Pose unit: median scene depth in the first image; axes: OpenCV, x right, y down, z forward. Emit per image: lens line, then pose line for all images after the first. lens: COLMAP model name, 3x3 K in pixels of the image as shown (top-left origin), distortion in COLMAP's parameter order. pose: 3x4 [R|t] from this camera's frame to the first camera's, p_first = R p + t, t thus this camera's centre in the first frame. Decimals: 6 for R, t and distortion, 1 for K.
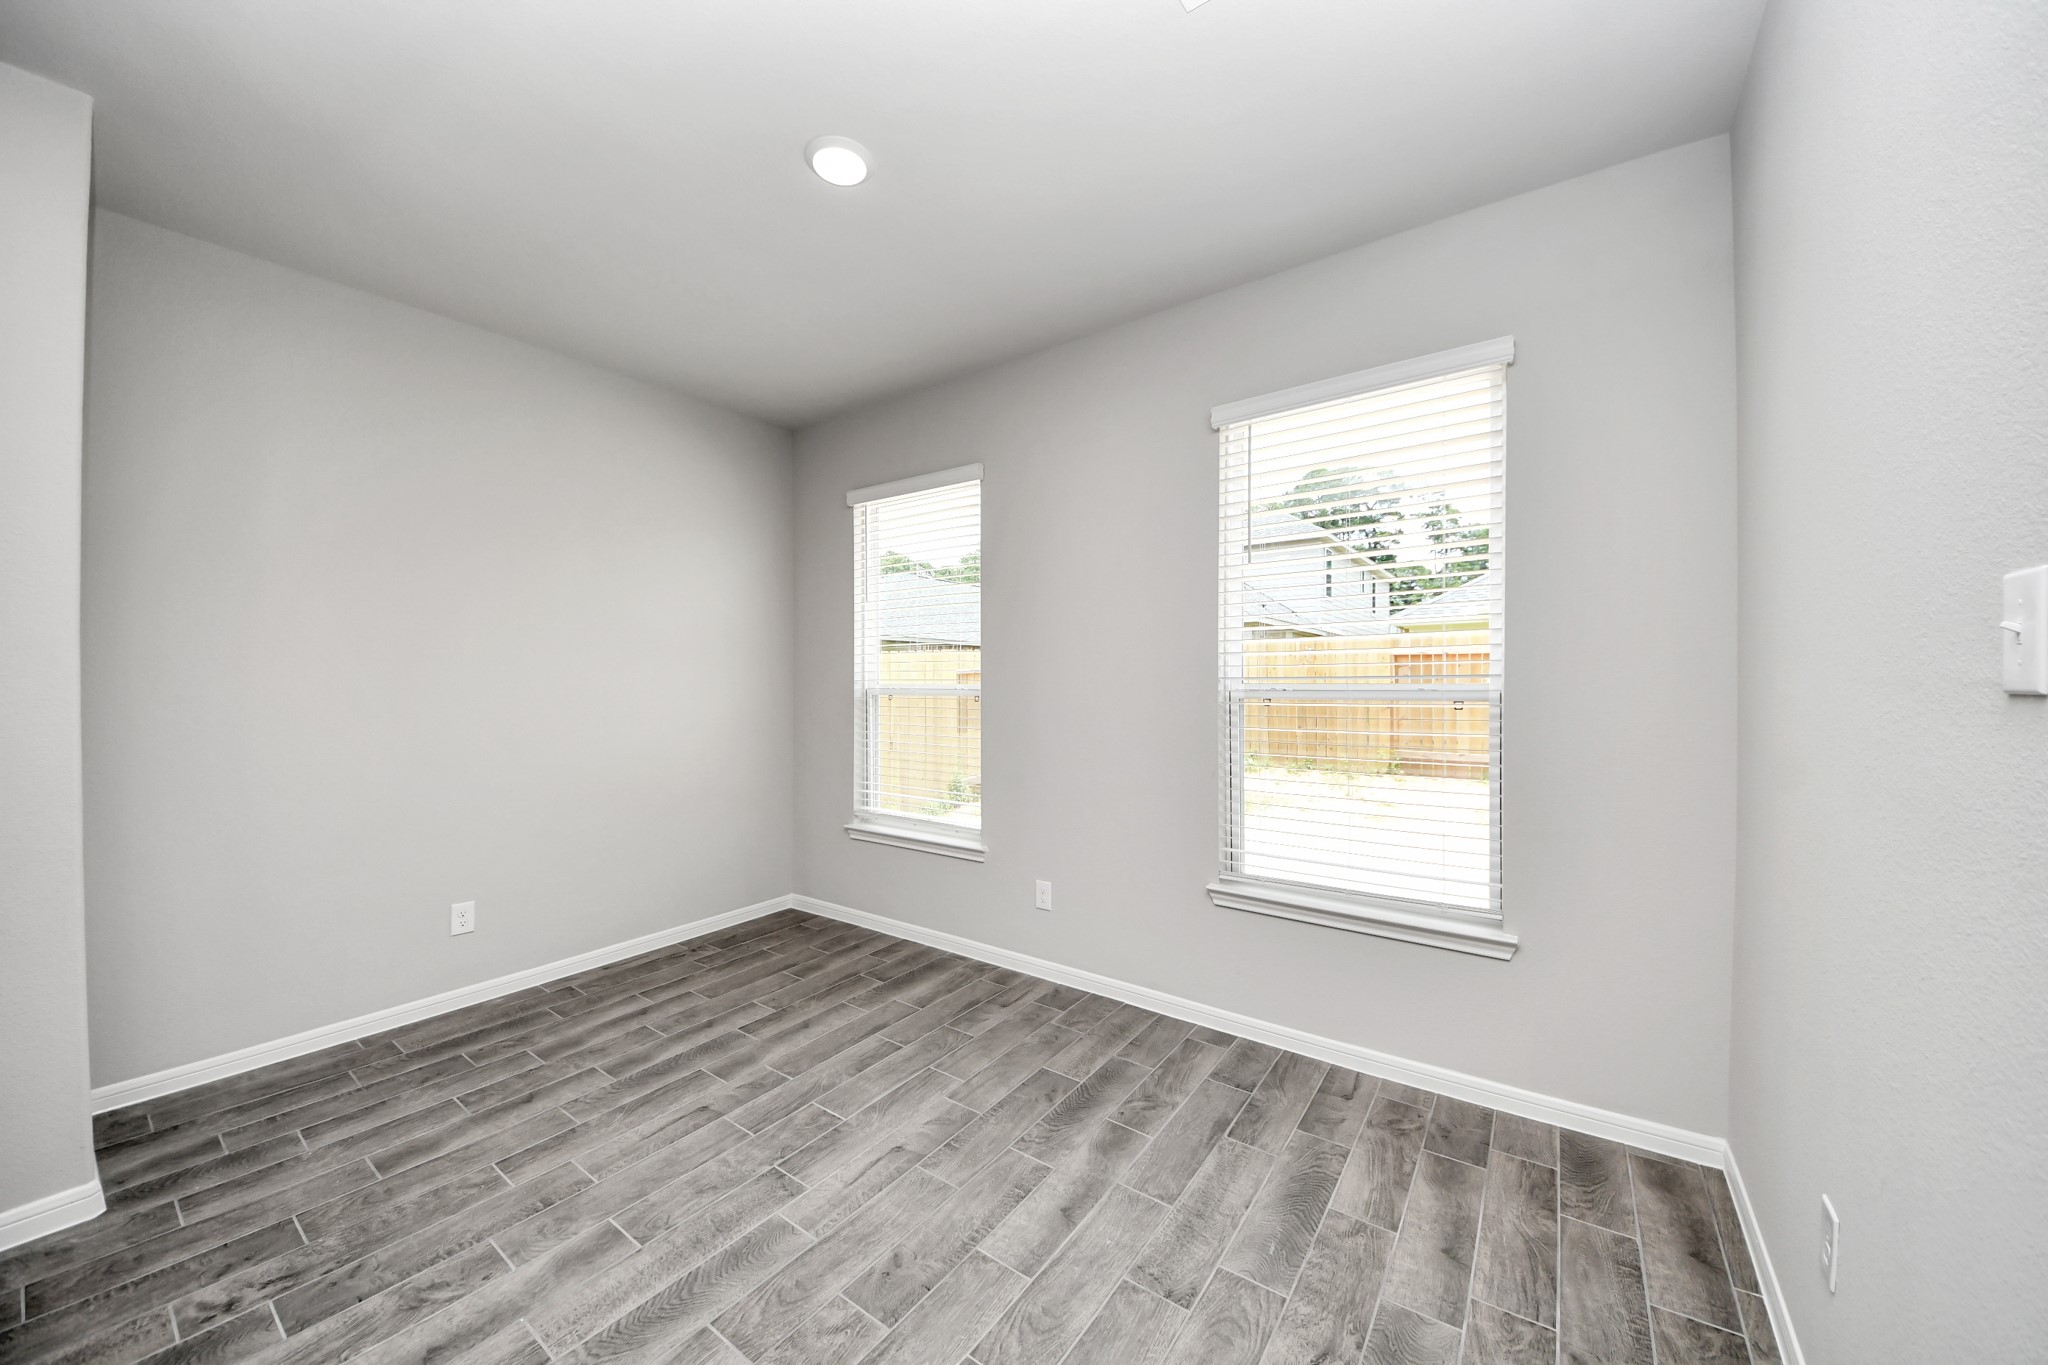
lens RADIAL K [[720.5, 0, 1020.4], [0, 720.5, 682.1], [0, 0, 1]] dist [0.042255, -0.027280]
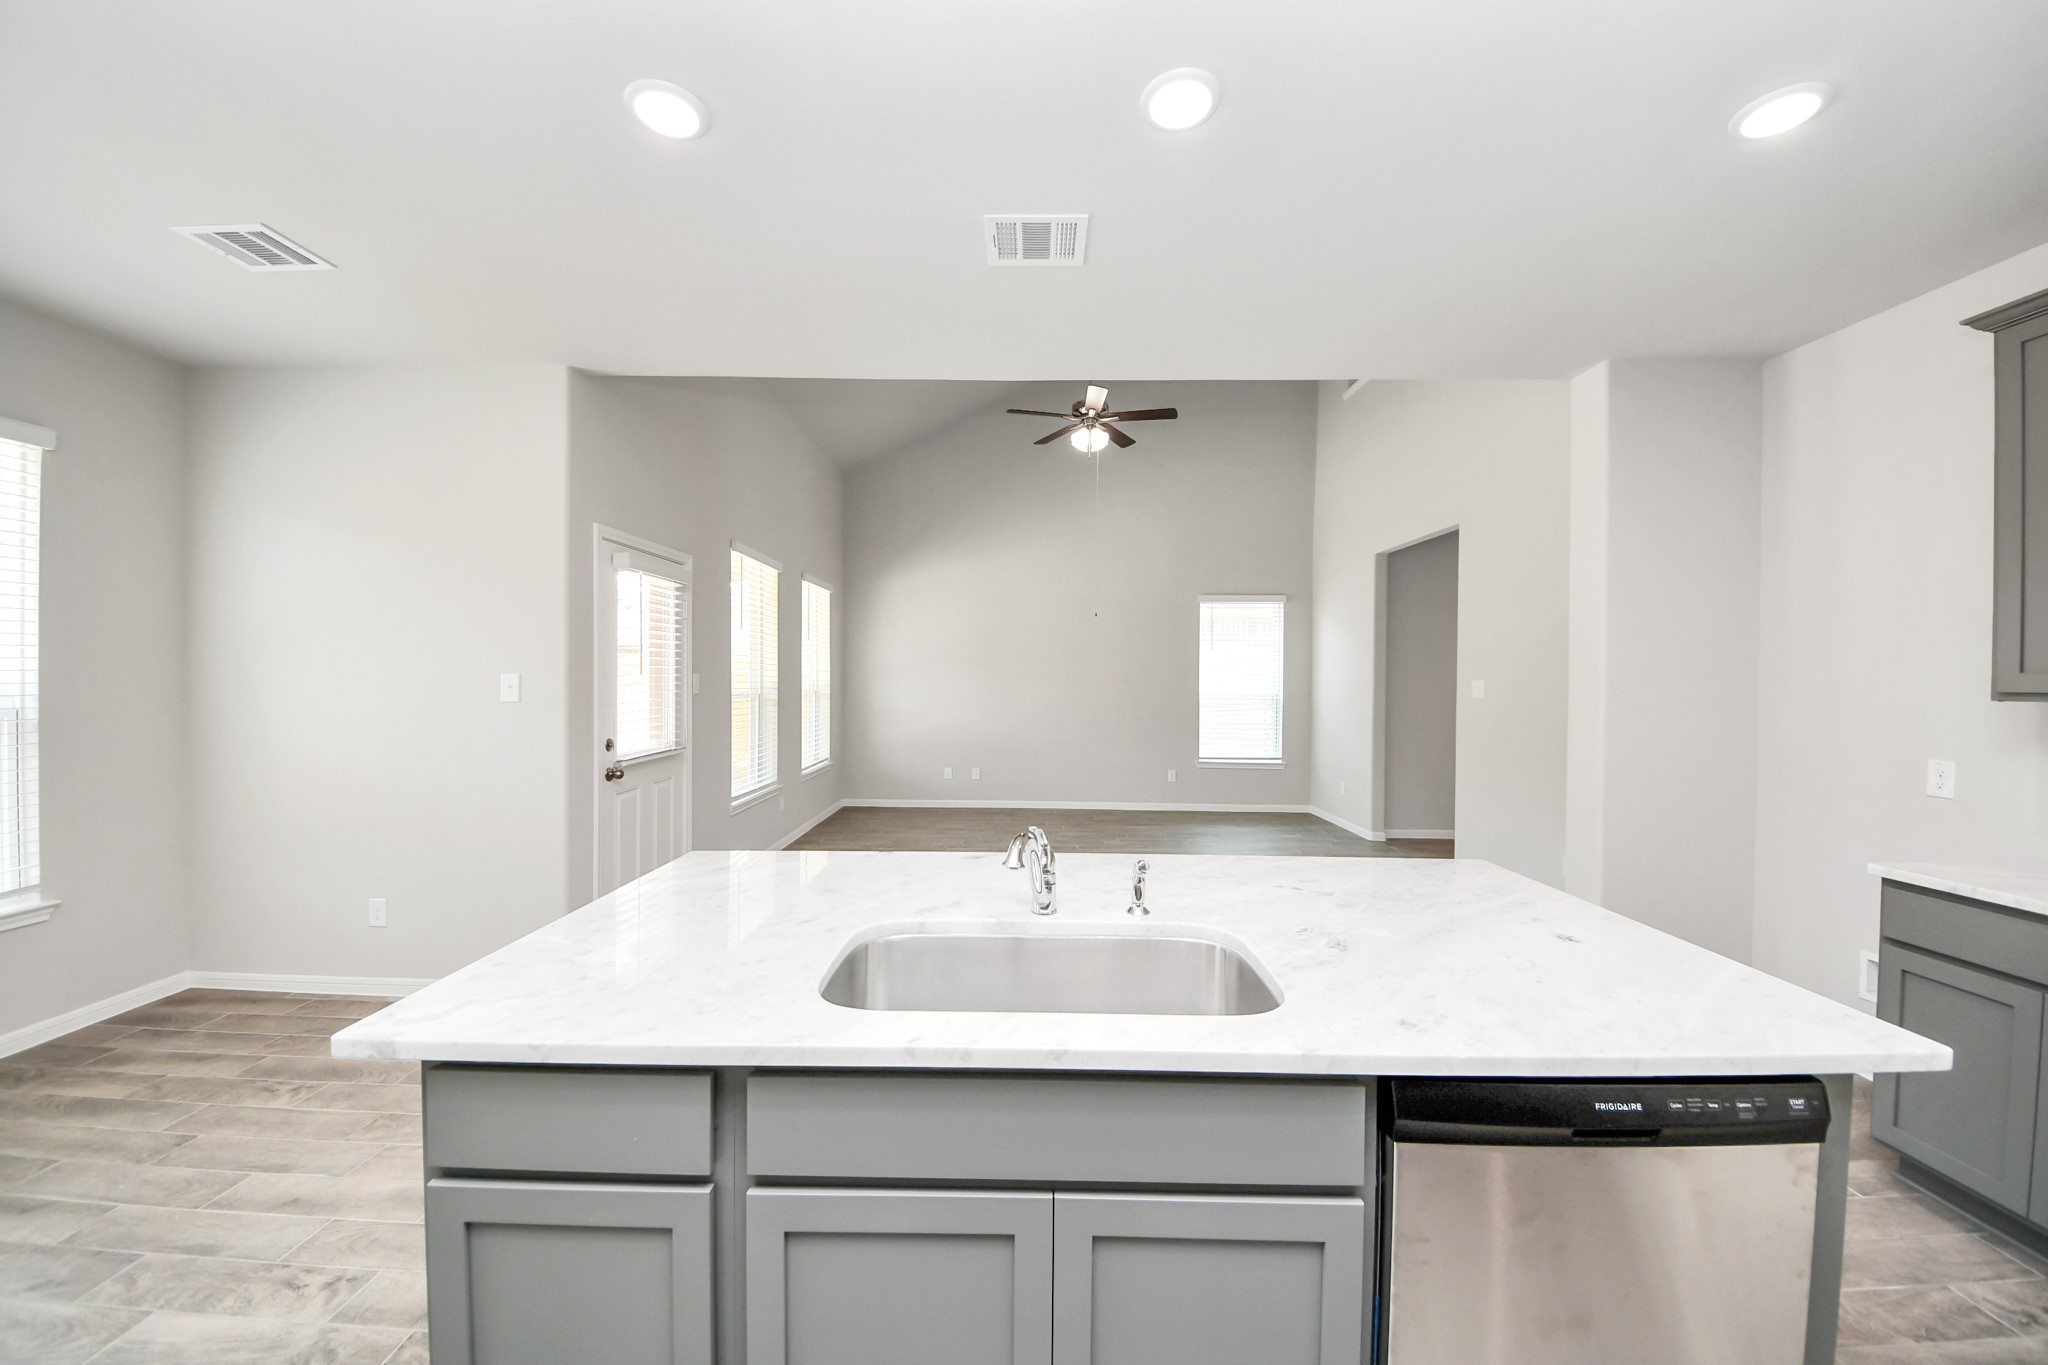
lens RADIAL K [[721.5, 0, 1025.1], [0, 721.5, 682.2], [0, 0, 1]] dist [0.014683, -0.011160]
pose [[-0.577412, -0.006767, 0.816425, -1.429405], [-0.003409, 0.999977, 0.005878, -0.051706], [-0.816446, 0.000610, -0.577421, 0.355743]]
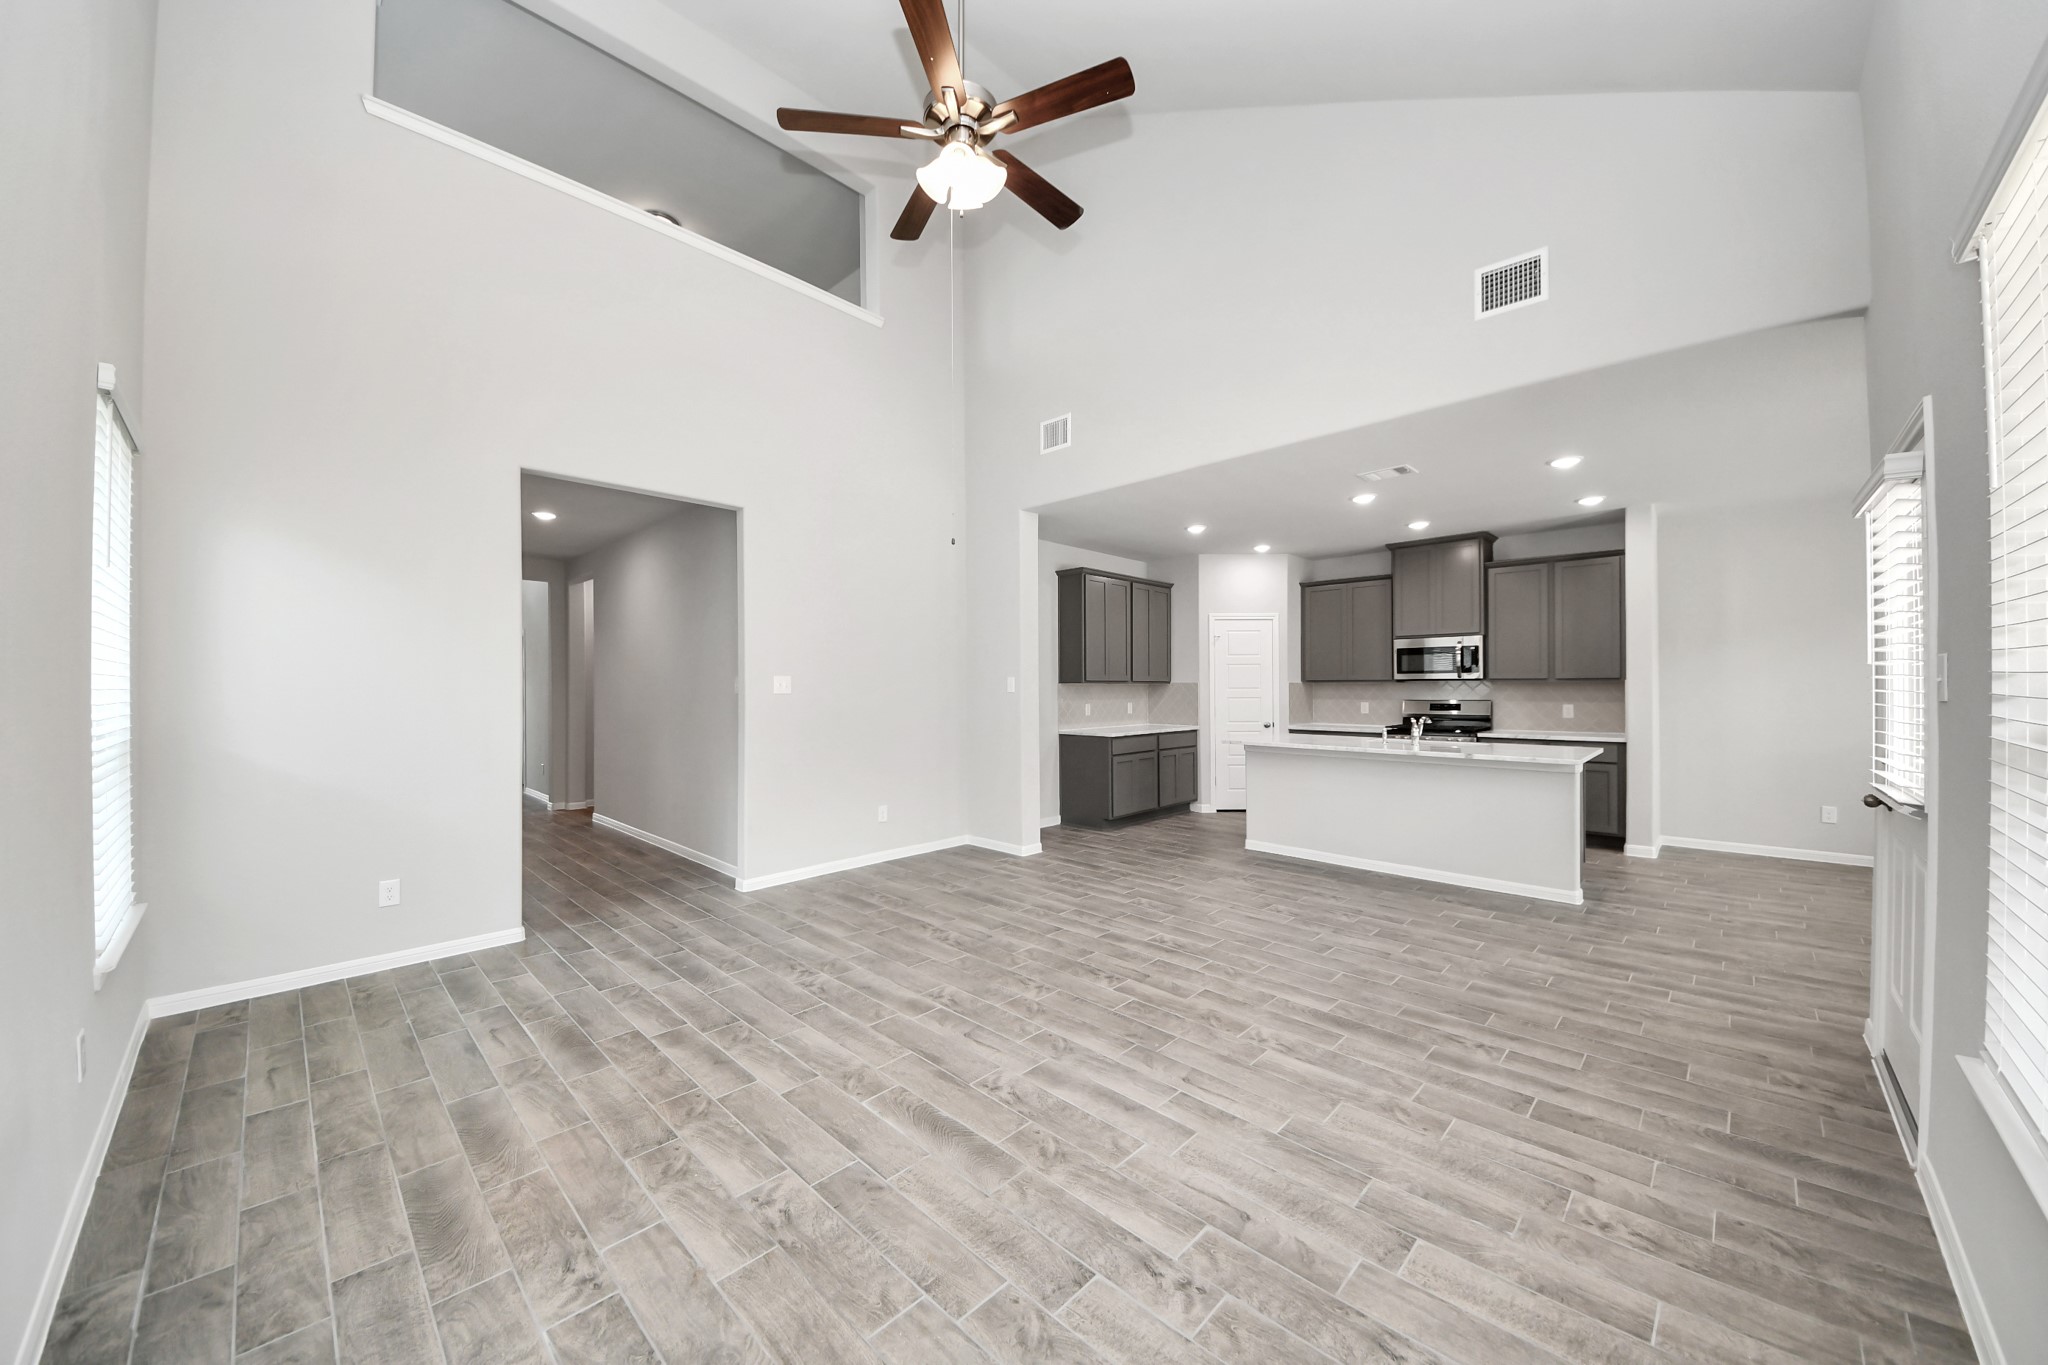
lens RADIAL K [[720.5, 0, 1020.4], [0, 720.5, 682.1], [0, 0, 1]] dist [0.042255, -0.027280]
pose [[-0.144783, -0.000692, -0.989463, 1.998579], [0.000145, 1.000000, -0.000721, -0.025683], [0.989463, -0.000248, -0.144783, -1.129649]]
